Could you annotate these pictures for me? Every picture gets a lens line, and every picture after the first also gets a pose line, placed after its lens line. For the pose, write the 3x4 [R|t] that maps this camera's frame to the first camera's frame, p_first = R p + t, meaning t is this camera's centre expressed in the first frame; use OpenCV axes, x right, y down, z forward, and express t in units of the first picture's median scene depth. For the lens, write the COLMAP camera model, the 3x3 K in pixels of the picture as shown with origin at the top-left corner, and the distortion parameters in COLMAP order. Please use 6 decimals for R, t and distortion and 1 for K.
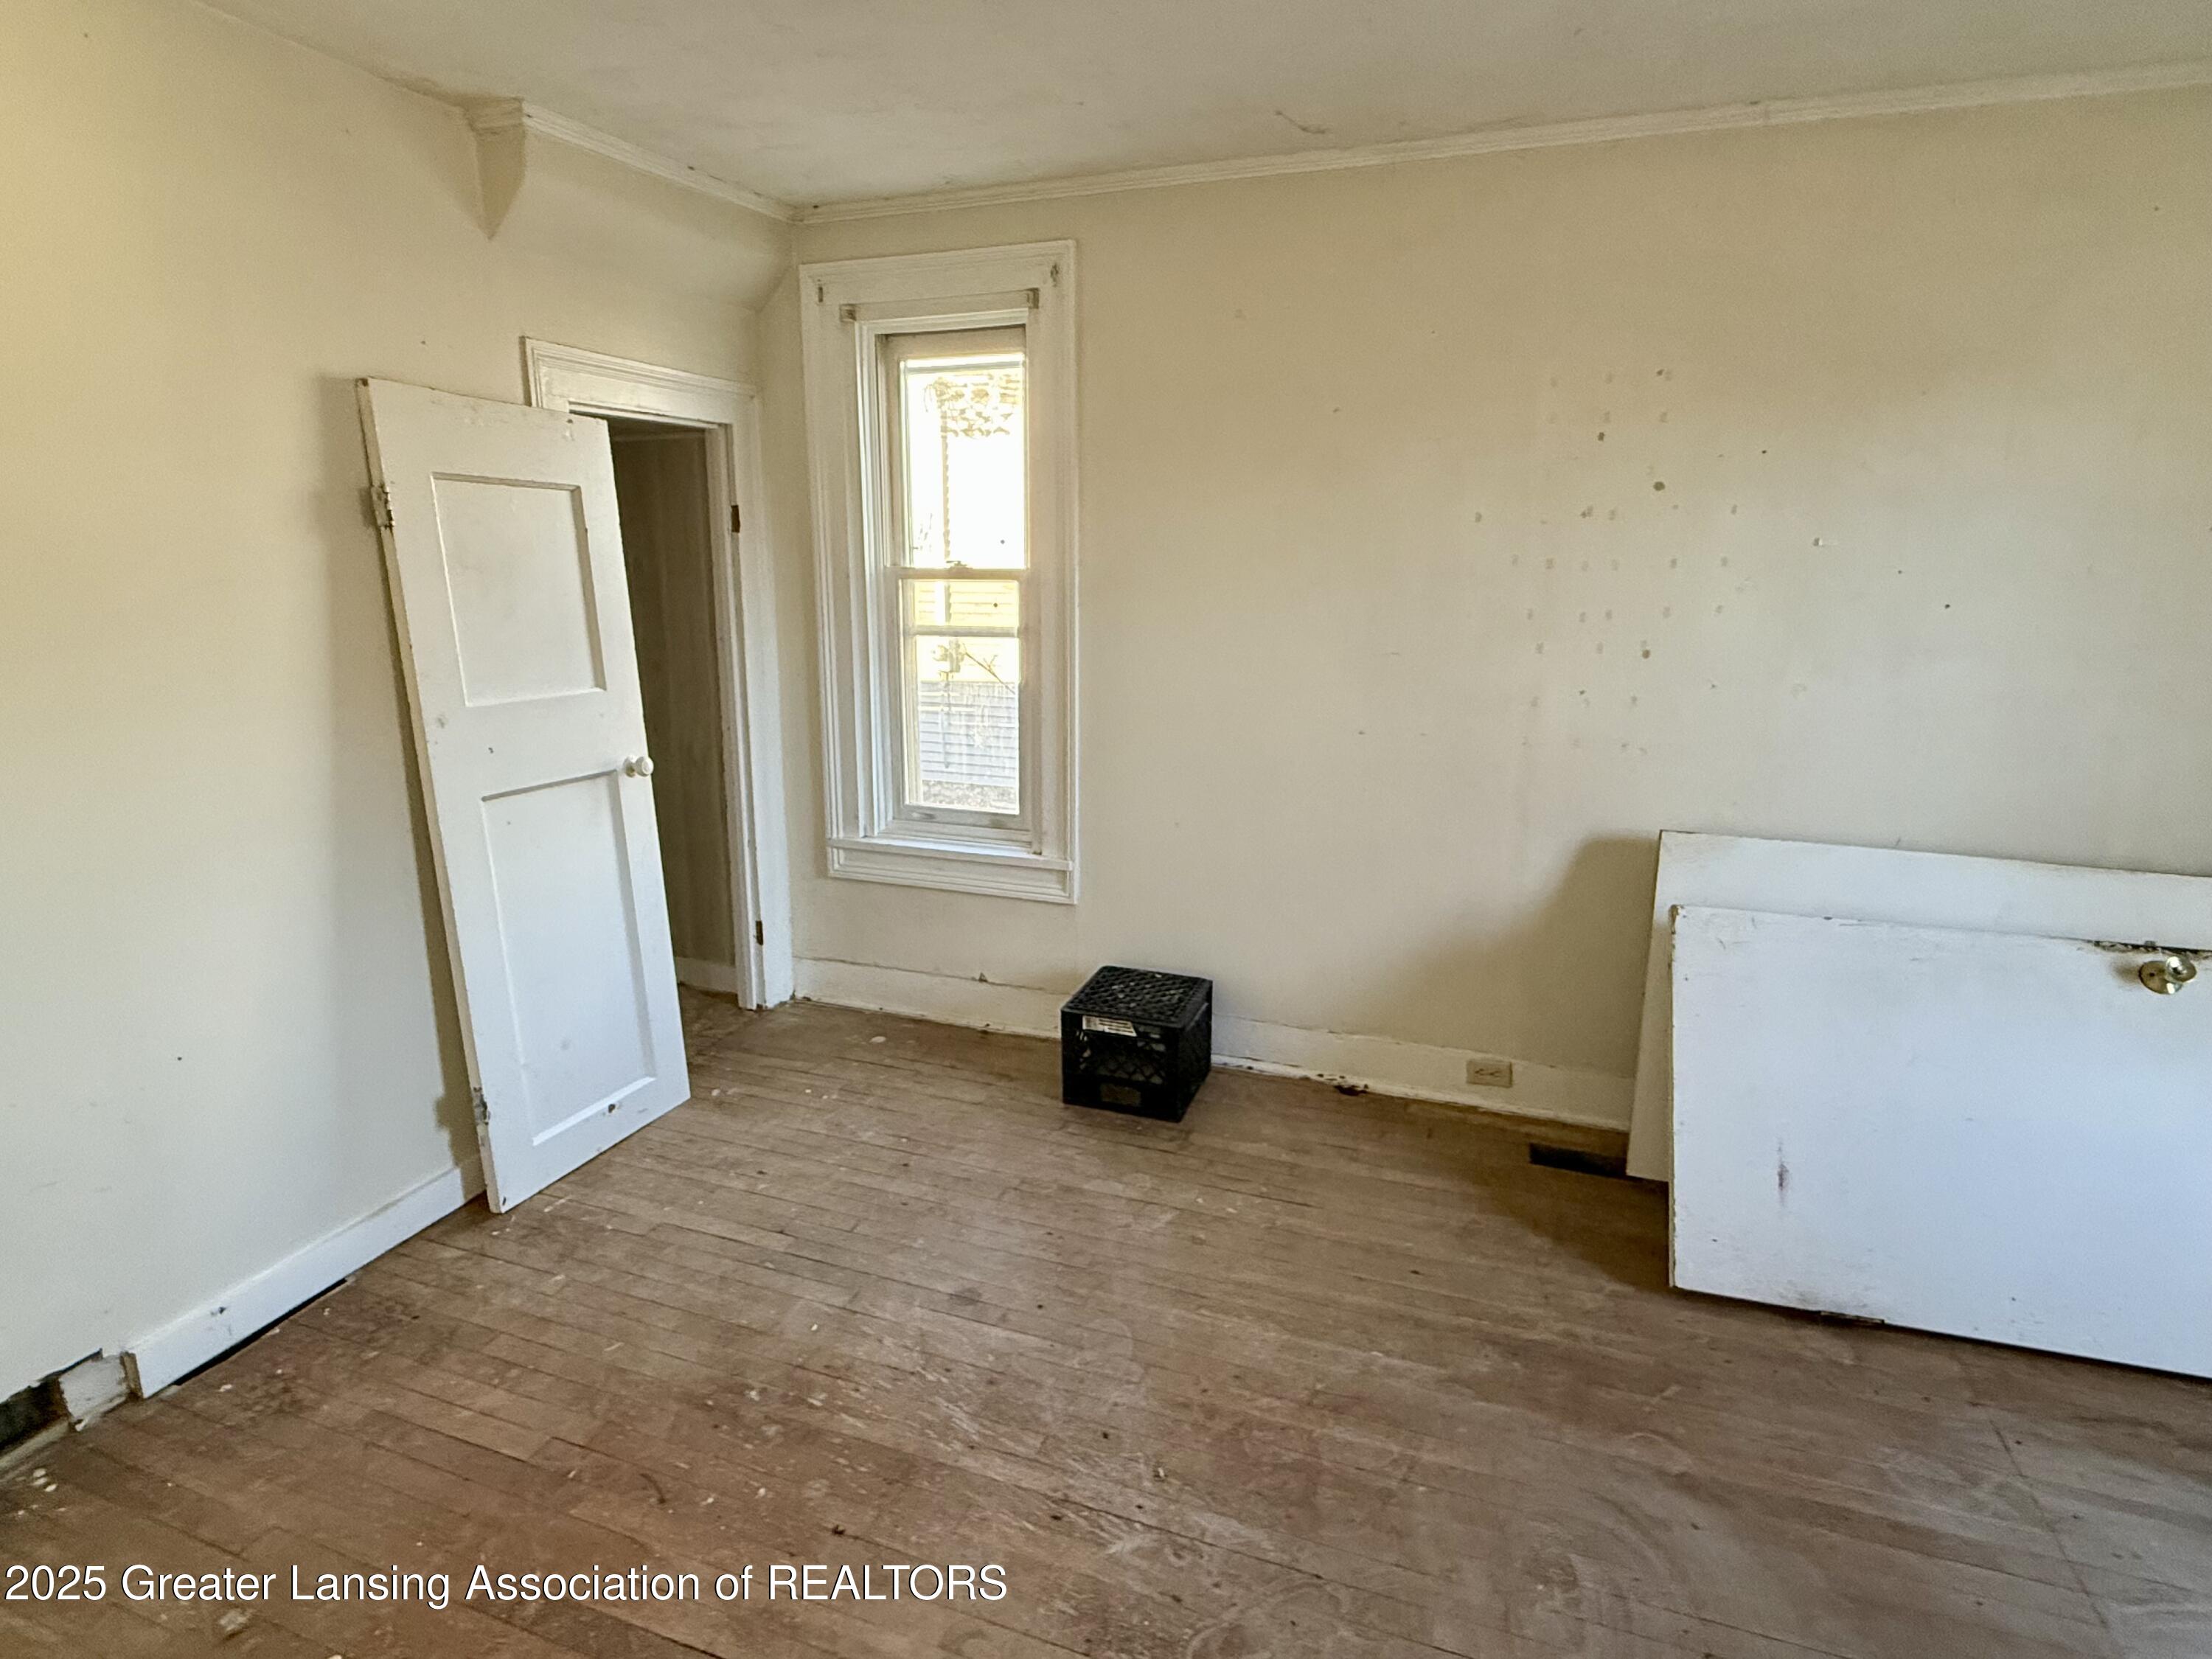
lens RADIAL K [[1160.4, 0, 1105.3], [0, 1160.4, 830.0], [0, 0, 1]] dist [-0.003641, 0.000463]
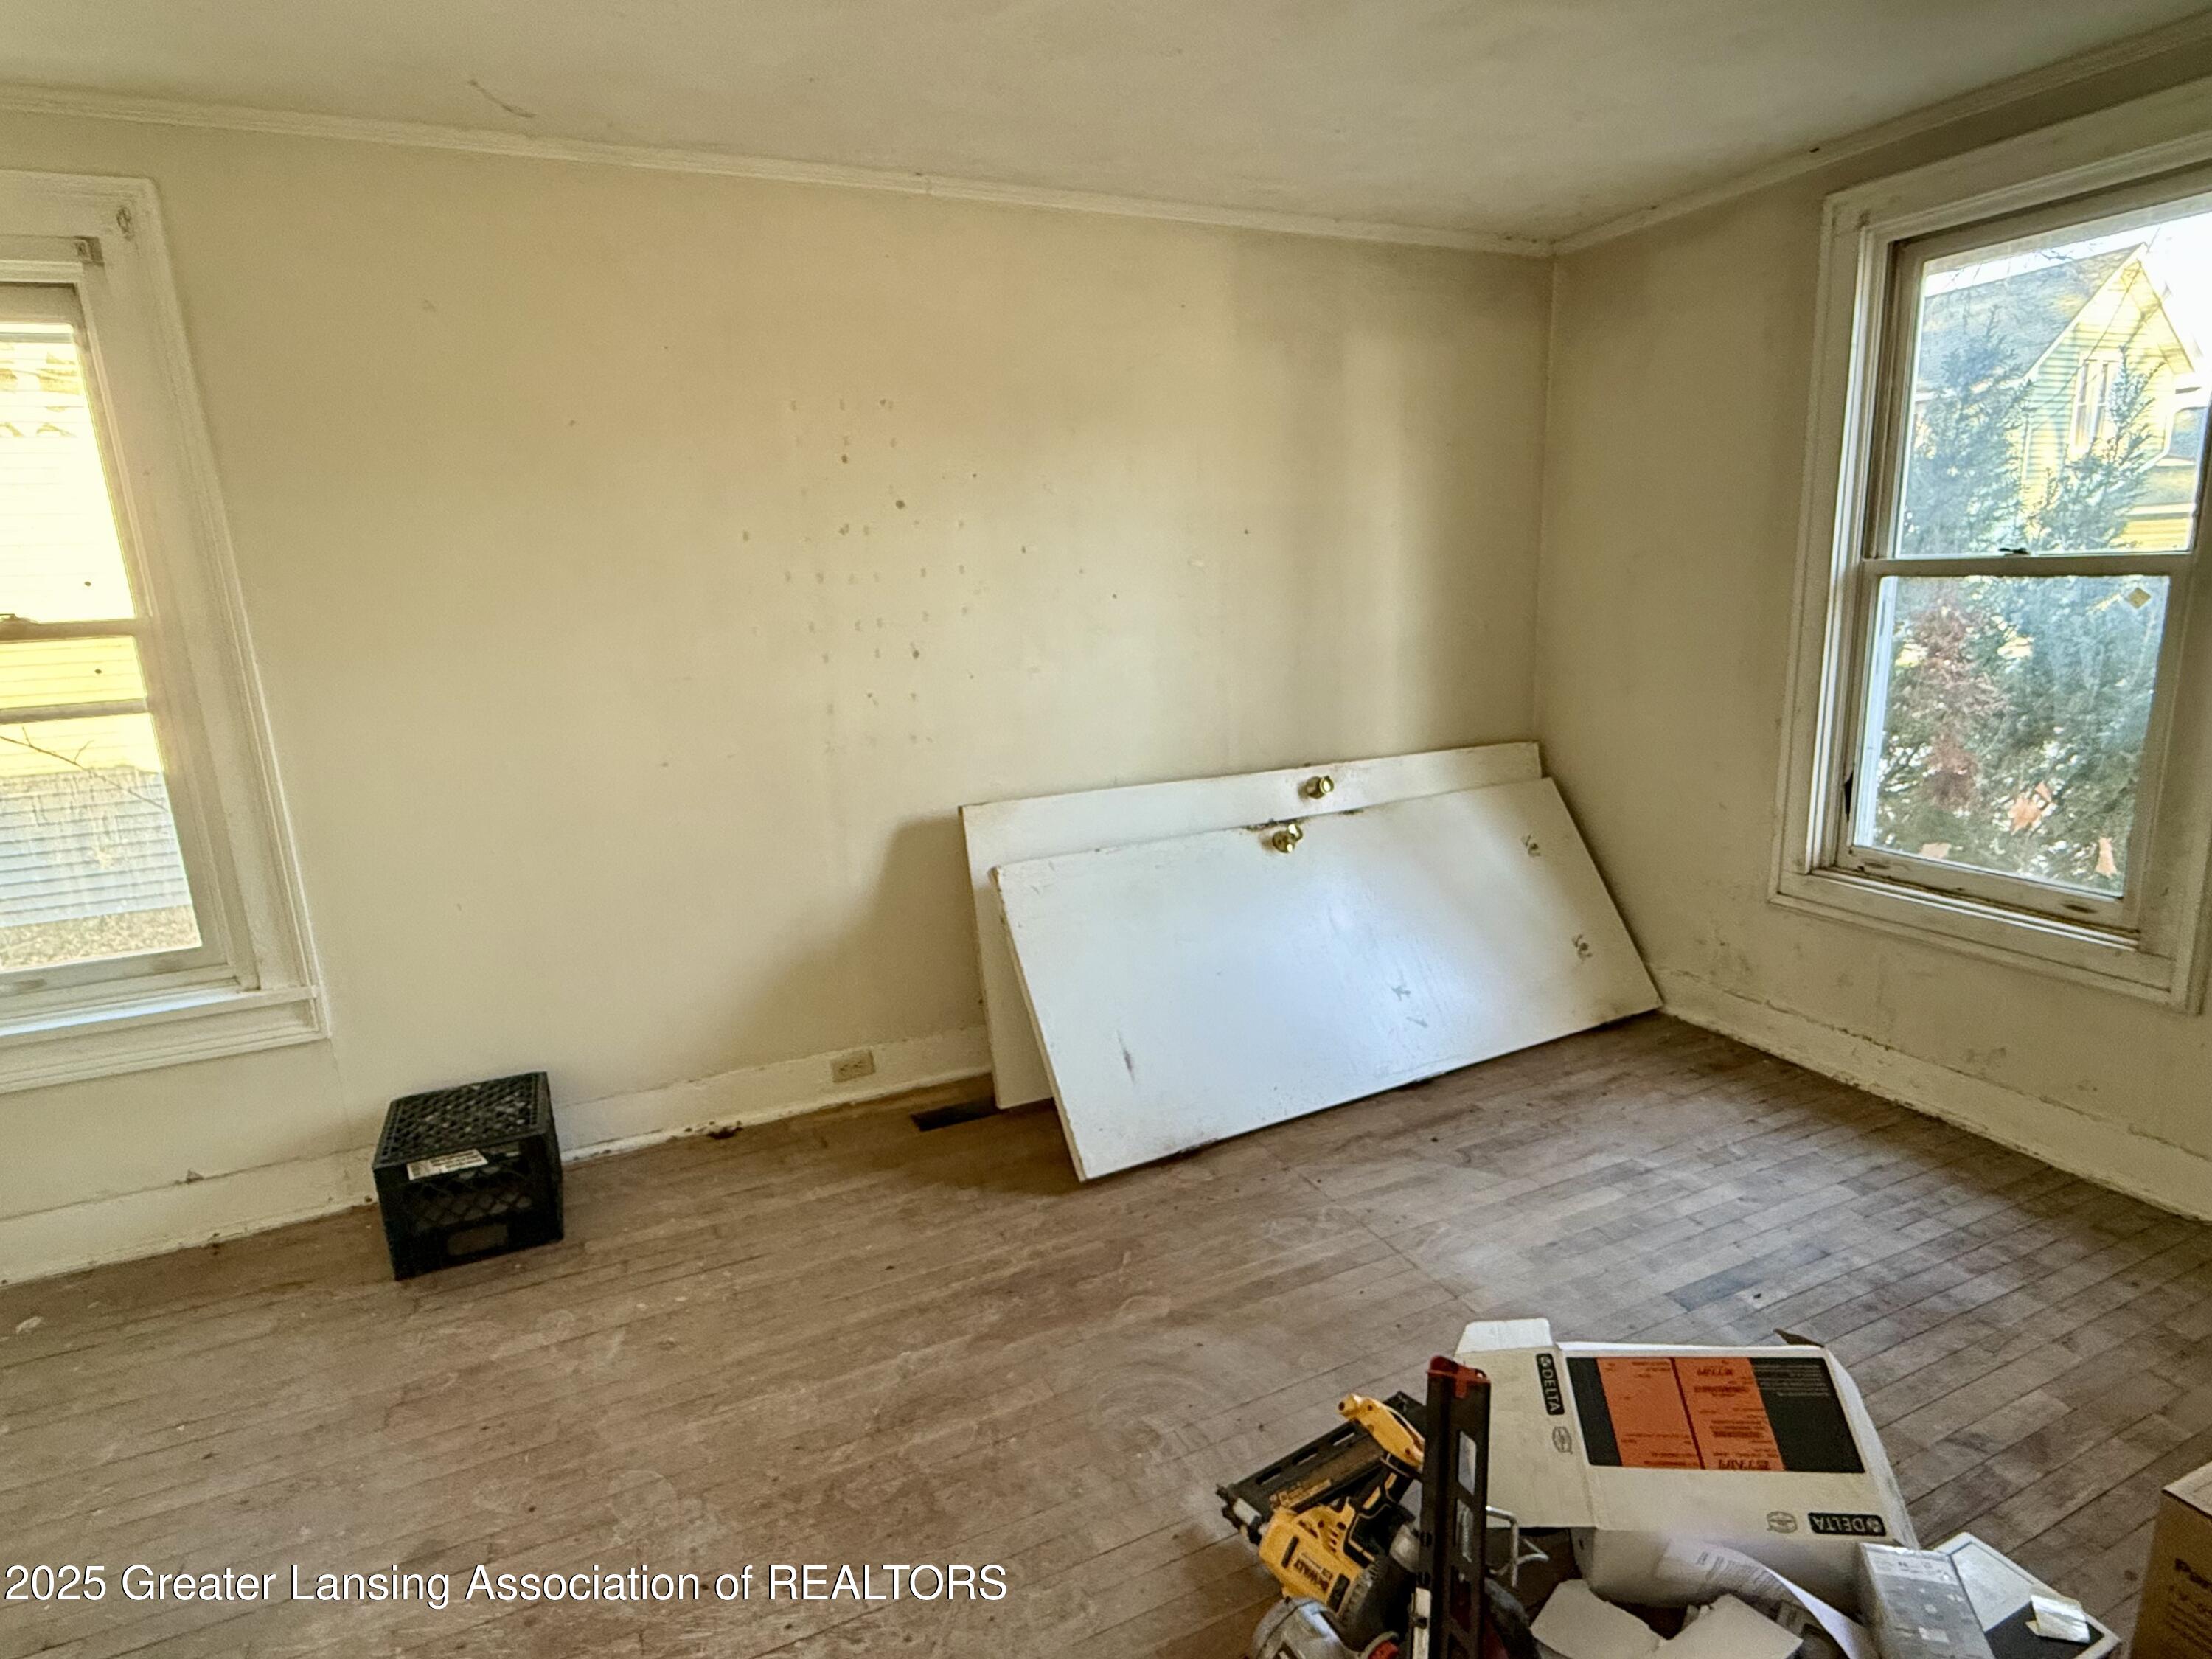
lens RADIAL K [[1160.4, 0, 1103.2], [0, 1160.4, 831.0], [0, 0, 1]] dist [-0.003641, 0.000463]
pose [[0.710972, -0.192929, 0.676238, -0.190725], [0.201140, 0.977245, 0.067334, -0.024385], [-0.673841, 0.088146, 0.733600, 0.074605]]
